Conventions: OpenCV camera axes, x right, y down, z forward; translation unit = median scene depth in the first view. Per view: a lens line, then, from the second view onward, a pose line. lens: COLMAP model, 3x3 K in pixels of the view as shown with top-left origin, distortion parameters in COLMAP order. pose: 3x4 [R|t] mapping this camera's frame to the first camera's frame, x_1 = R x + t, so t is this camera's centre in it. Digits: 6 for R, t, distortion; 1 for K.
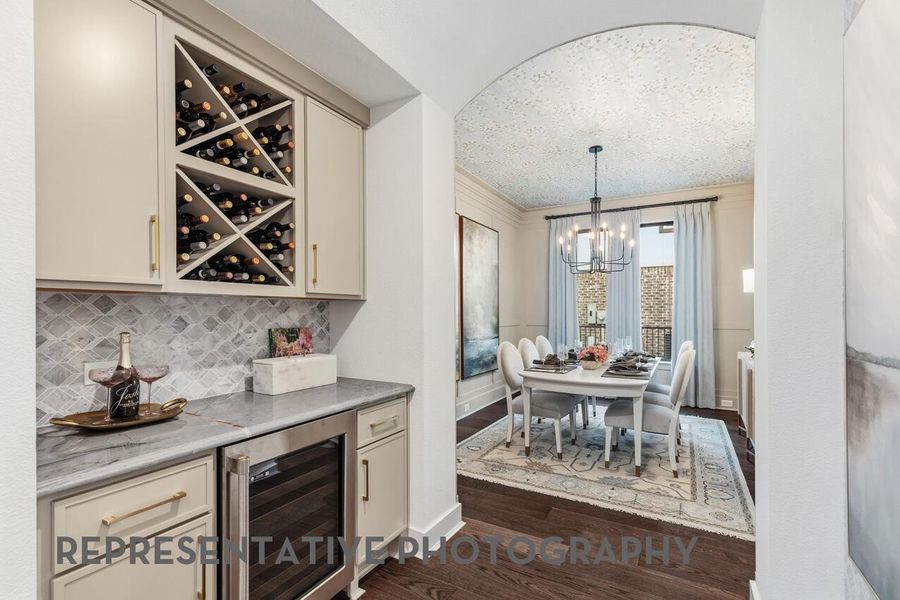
lens RADIAL K [[411.4, 0, 450.0], [0, 411.4, 300.0], [0, 0, 1]] dist [-0.000405, 0.000073]
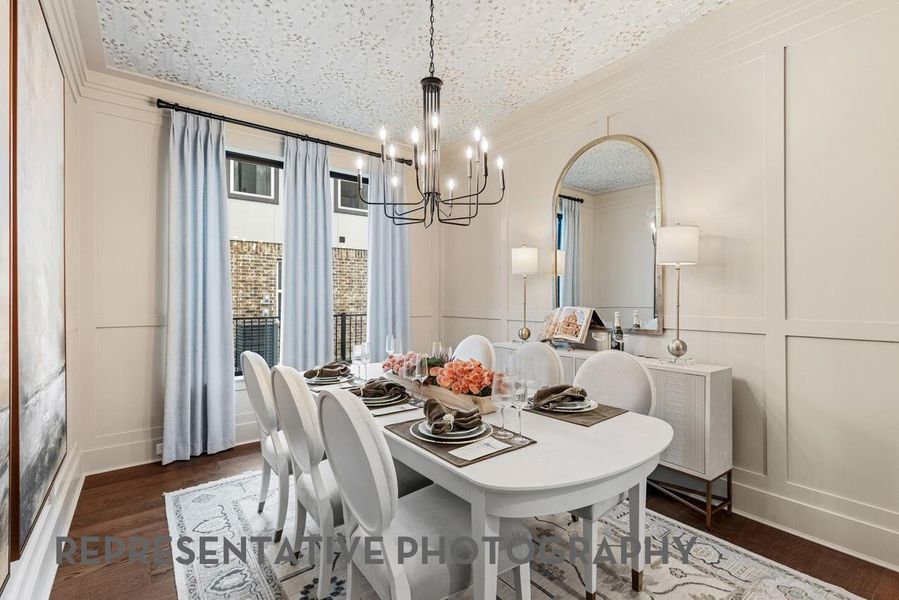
lens RADIAL K [[410.9, 0, 449.5], [0, 410.9, 300.0], [0, 0, 1]] dist [-0.000405, 0.000073]
pose [[0.396870, -0.003860, 0.917867, -0.082264], [-0.022503, 0.999650, 0.013934, 0.018657], [-0.917599, -0.026185, 0.396644, 0.550764]]
